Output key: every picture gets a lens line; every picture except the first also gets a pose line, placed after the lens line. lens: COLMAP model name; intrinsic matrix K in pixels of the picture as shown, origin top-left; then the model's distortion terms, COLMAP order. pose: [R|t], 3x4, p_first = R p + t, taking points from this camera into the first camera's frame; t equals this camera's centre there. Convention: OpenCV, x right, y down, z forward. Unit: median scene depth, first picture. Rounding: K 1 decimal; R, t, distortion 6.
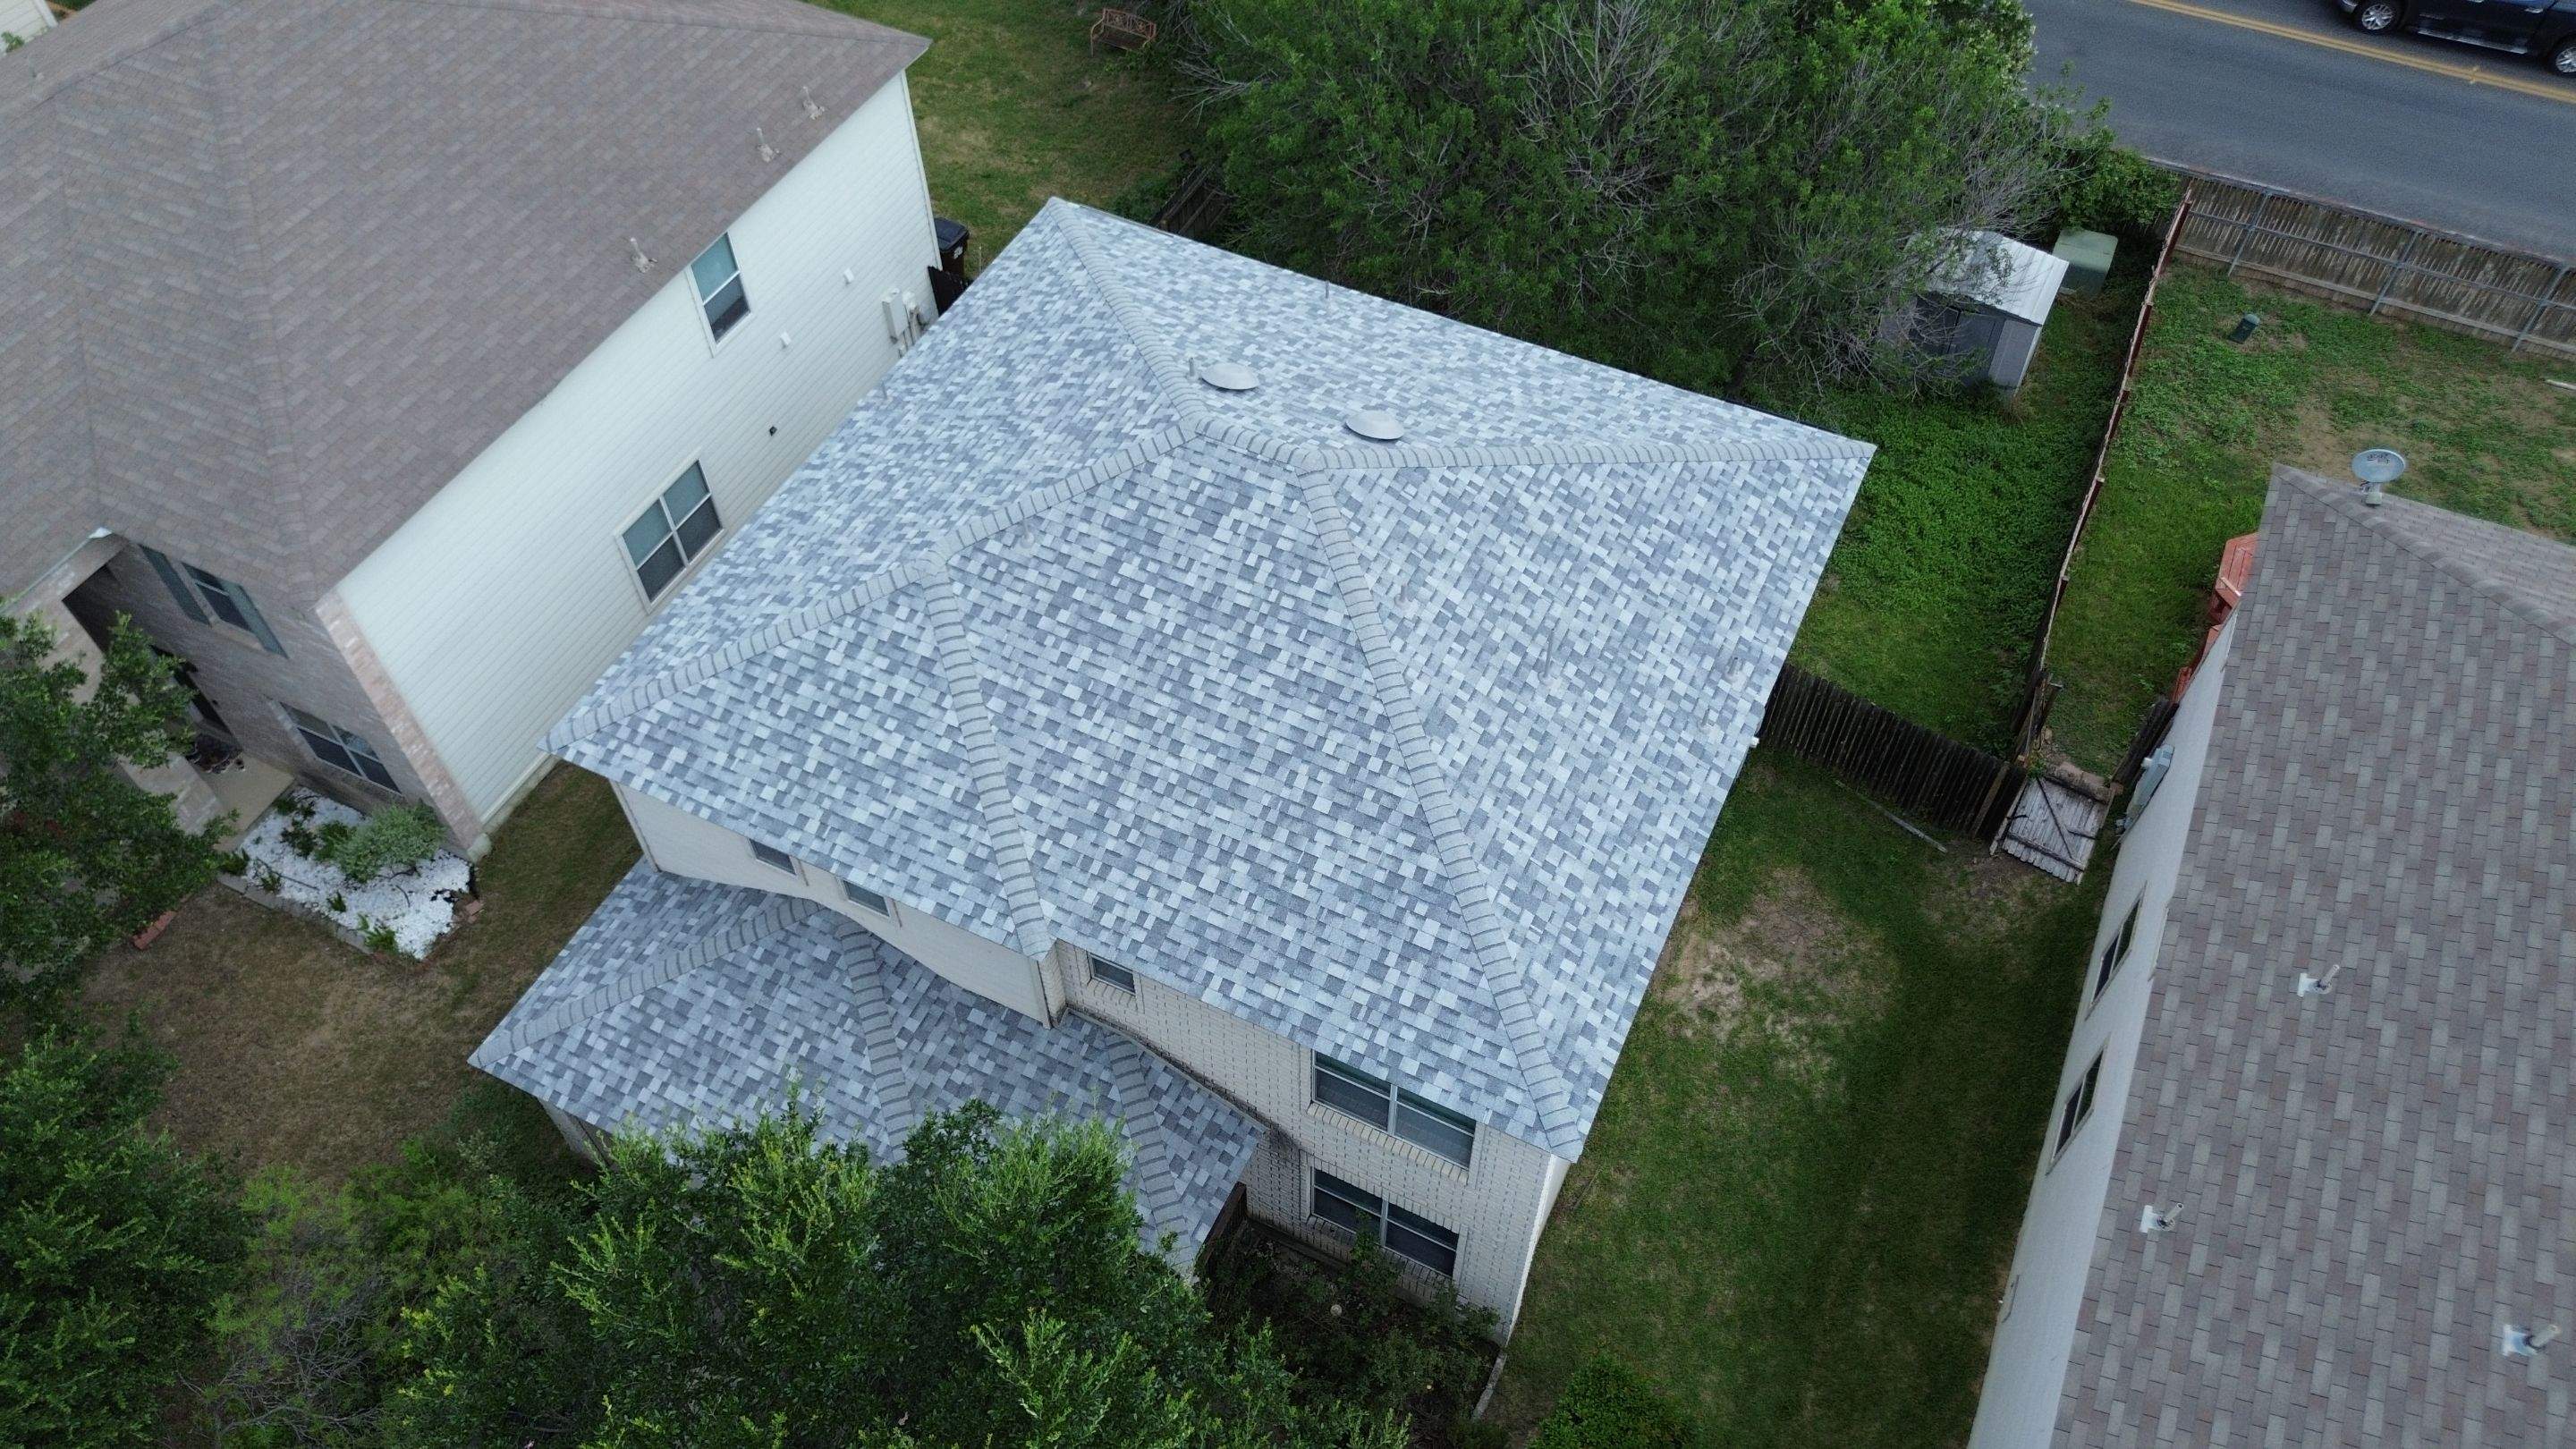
lens RADIAL K [[1811.5, 0, 1291.8], [0, 1811.5, 730.6], [0, 0, 1]] dist [0.143873, -0.228693]
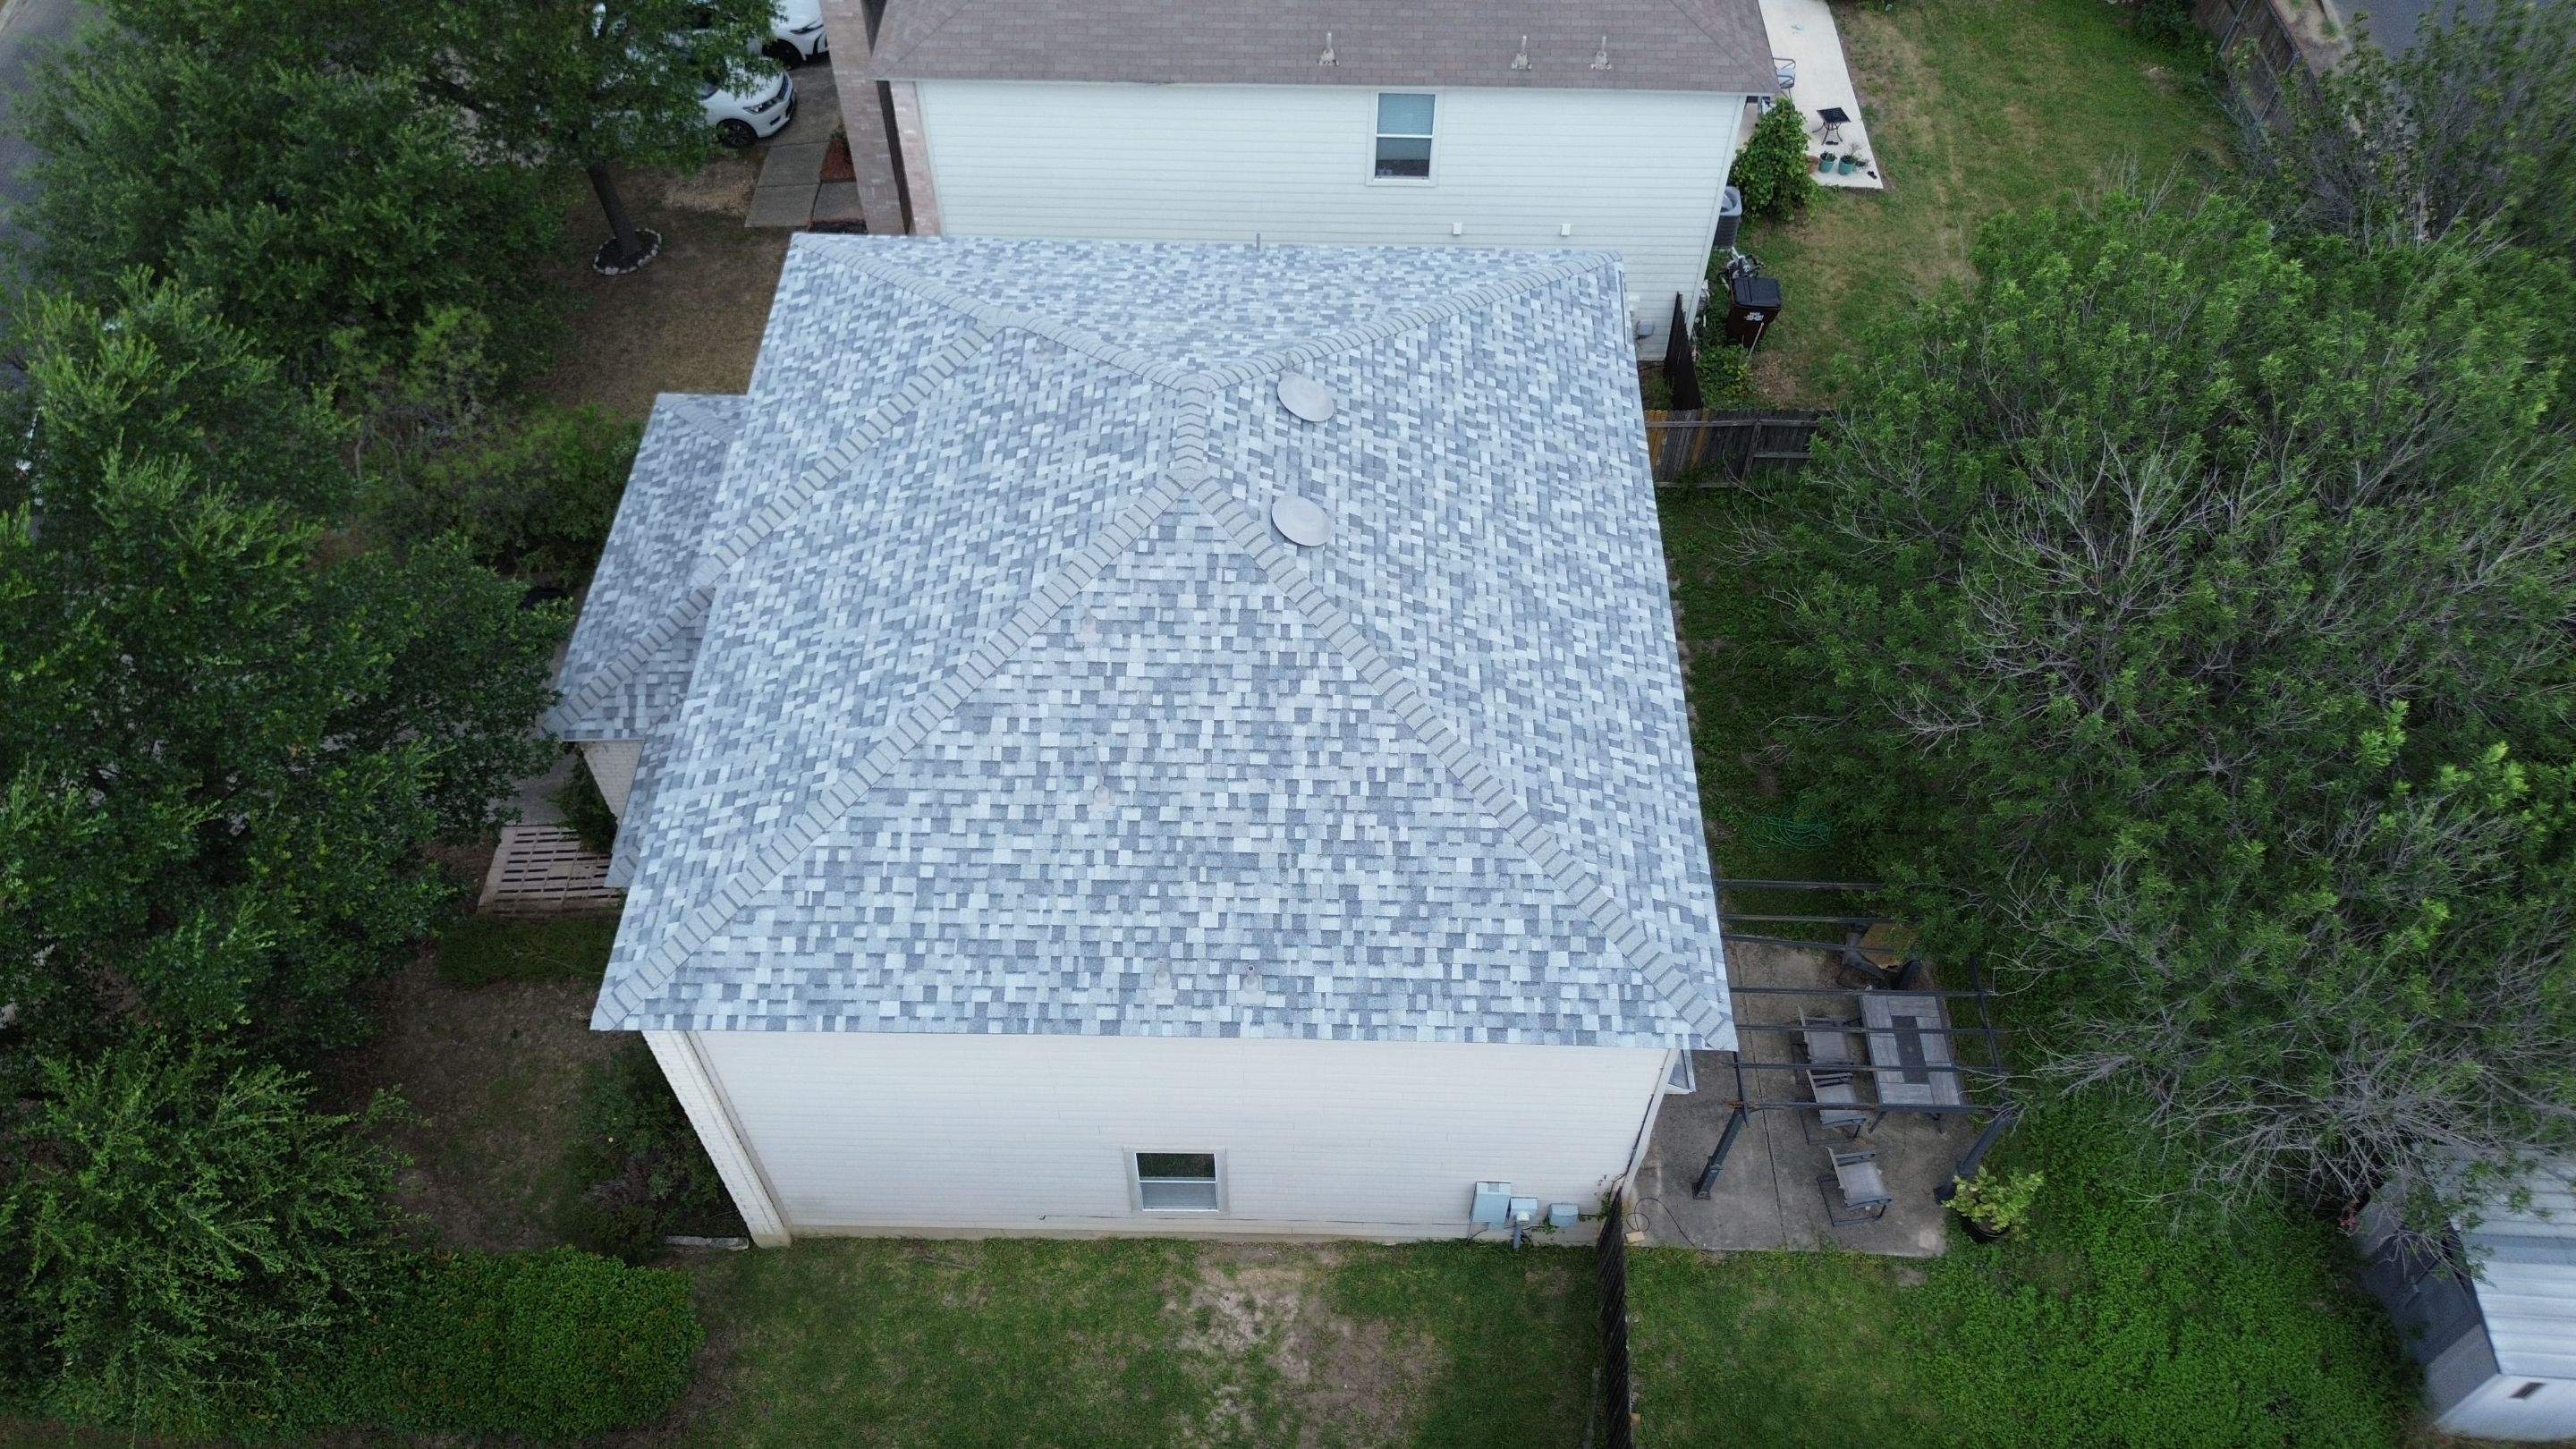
lens RADIAL K [[1811.5, 0, 1291.8], [0, 1811.5, 730.6], [0, 0, 1]] dist [0.143873, -0.228693]
pose [[0.421926, 0.718302, -0.553191, 0.655703], [-0.718310, 0.637137, 0.279440, -0.368805], [0.553181, 0.279459, 0.784789, 0.326464]]
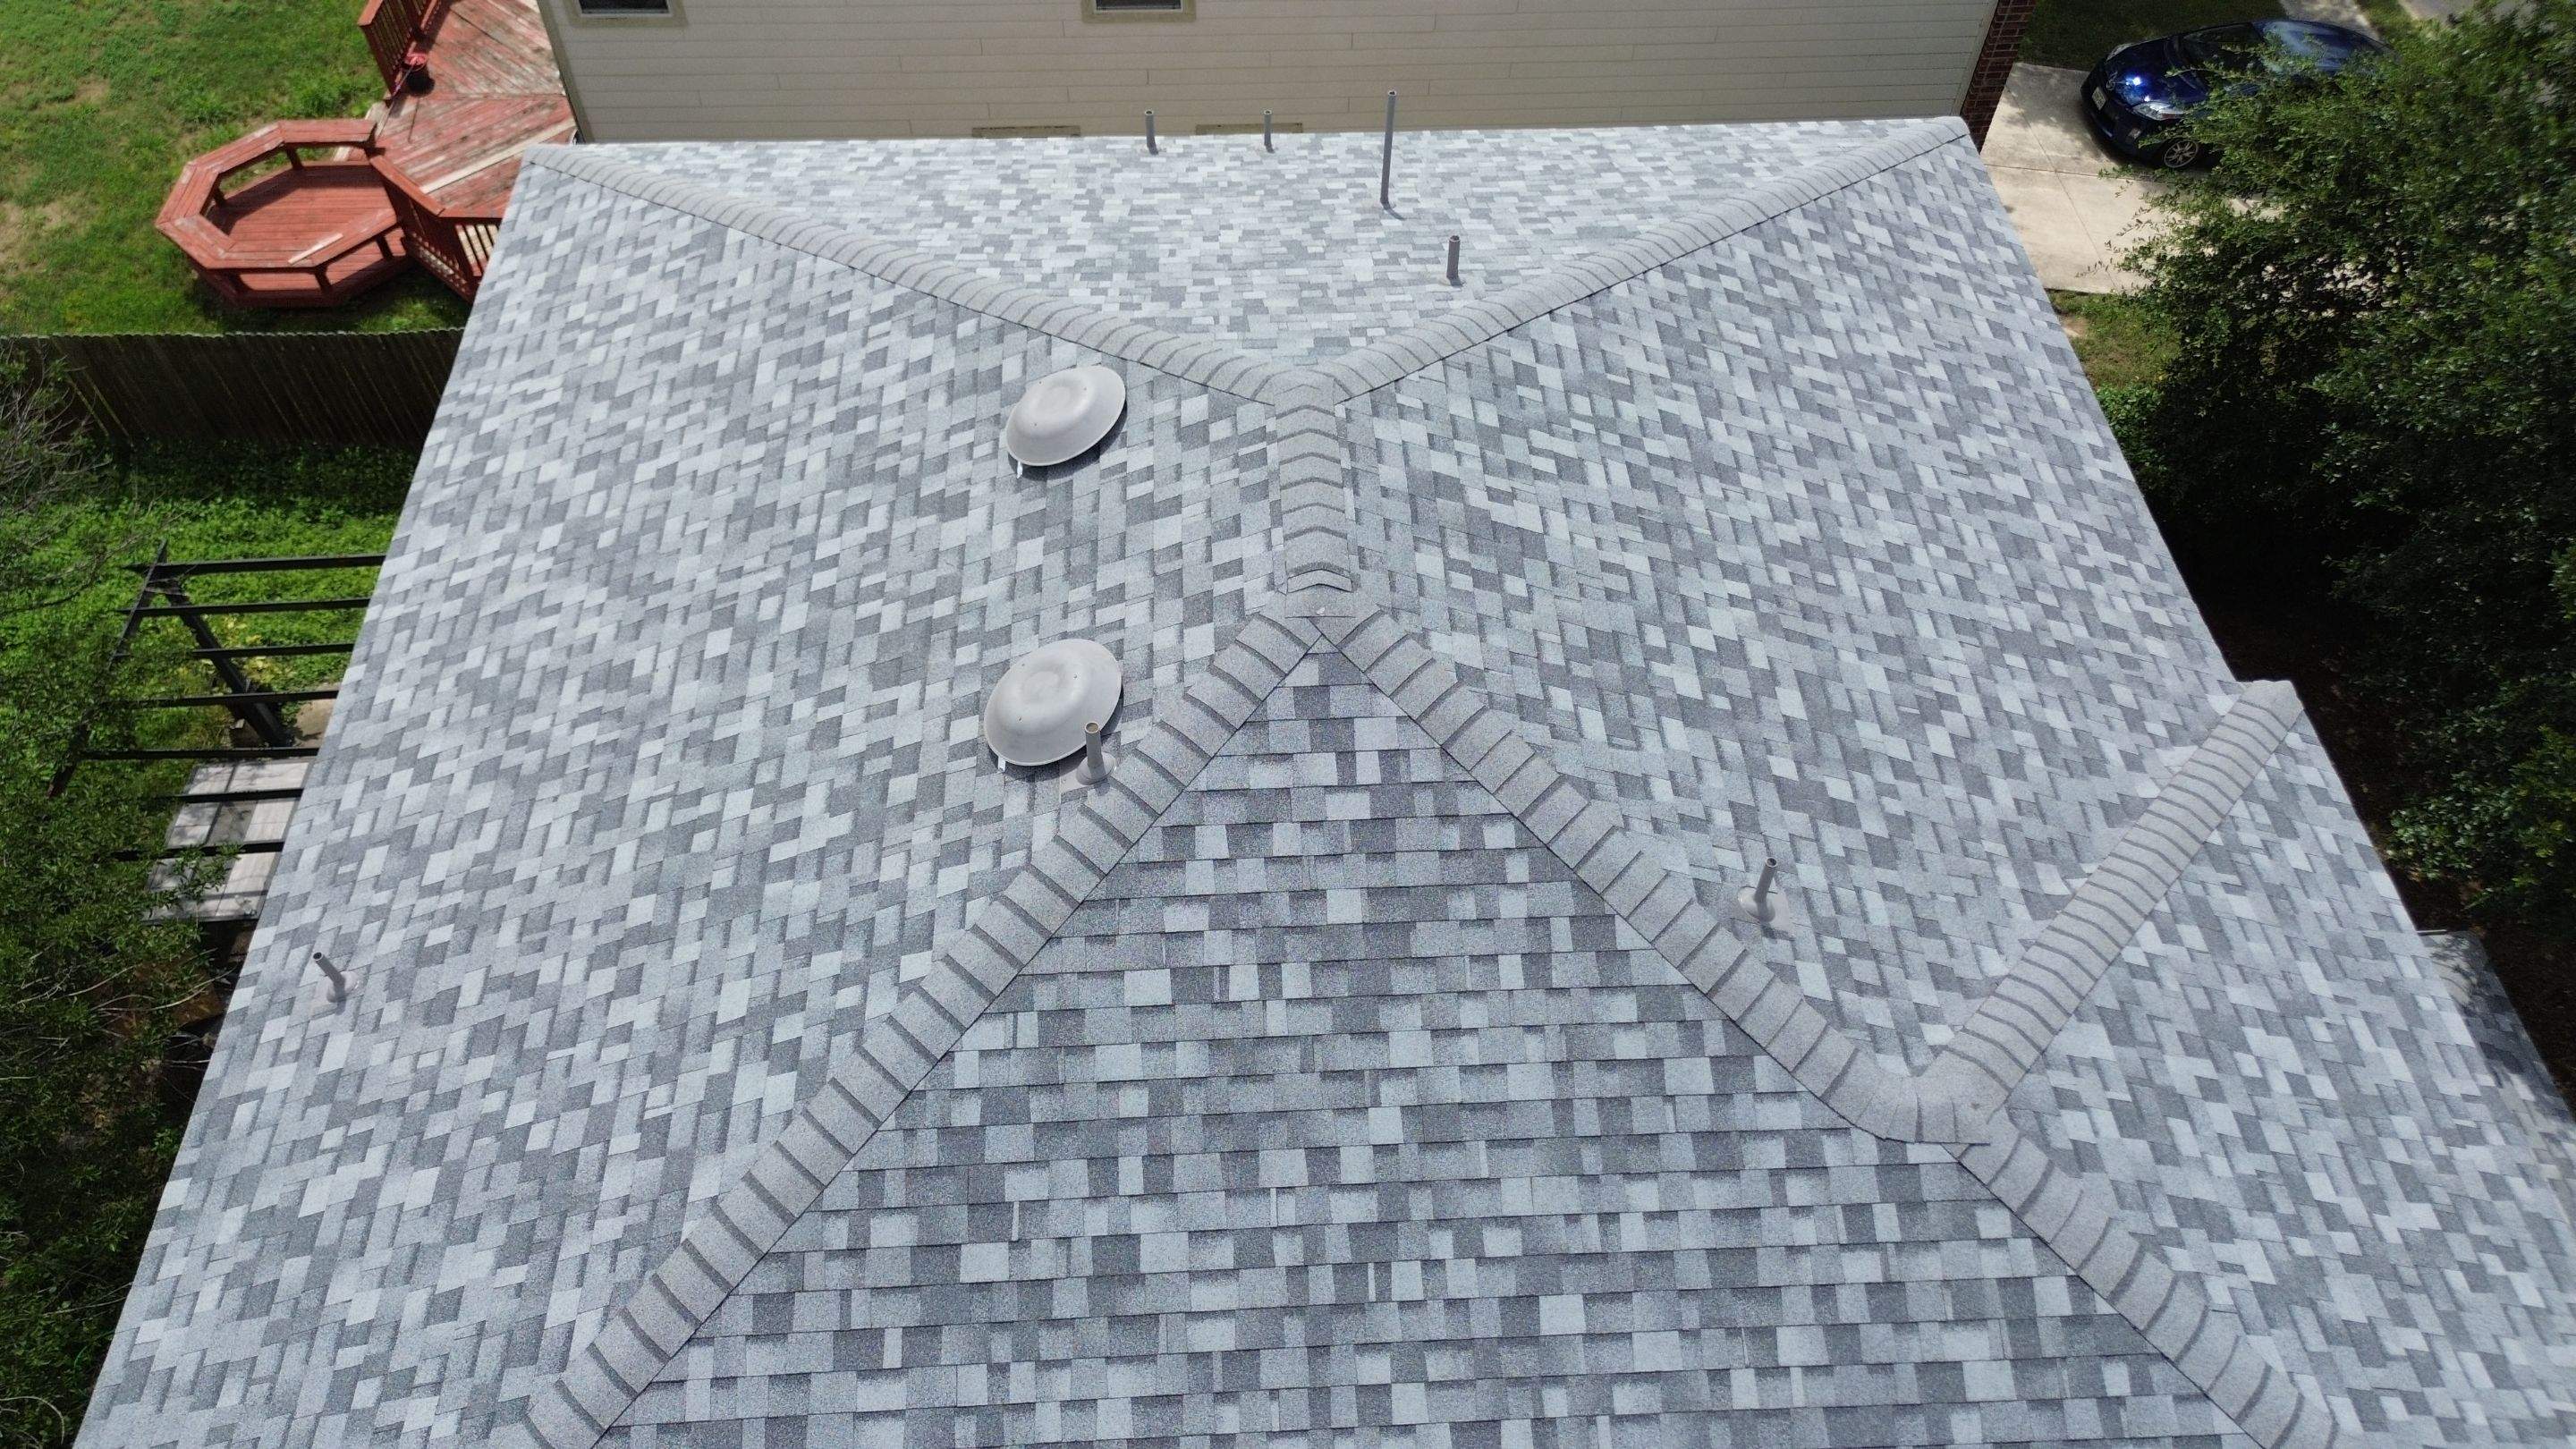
lens RADIAL K [[1830.2, 0, 1292.5], [0, 1830.2, 718.4], [0, 0, 1]] dist [0.070246, -0.069602]
pose [[-0.486327, -0.684810, 0.542698, -0.288578], [0.678308, 0.095633, 0.728528, -0.471199], [-0.550803, 0.722419, 0.418003, 0.877513]]
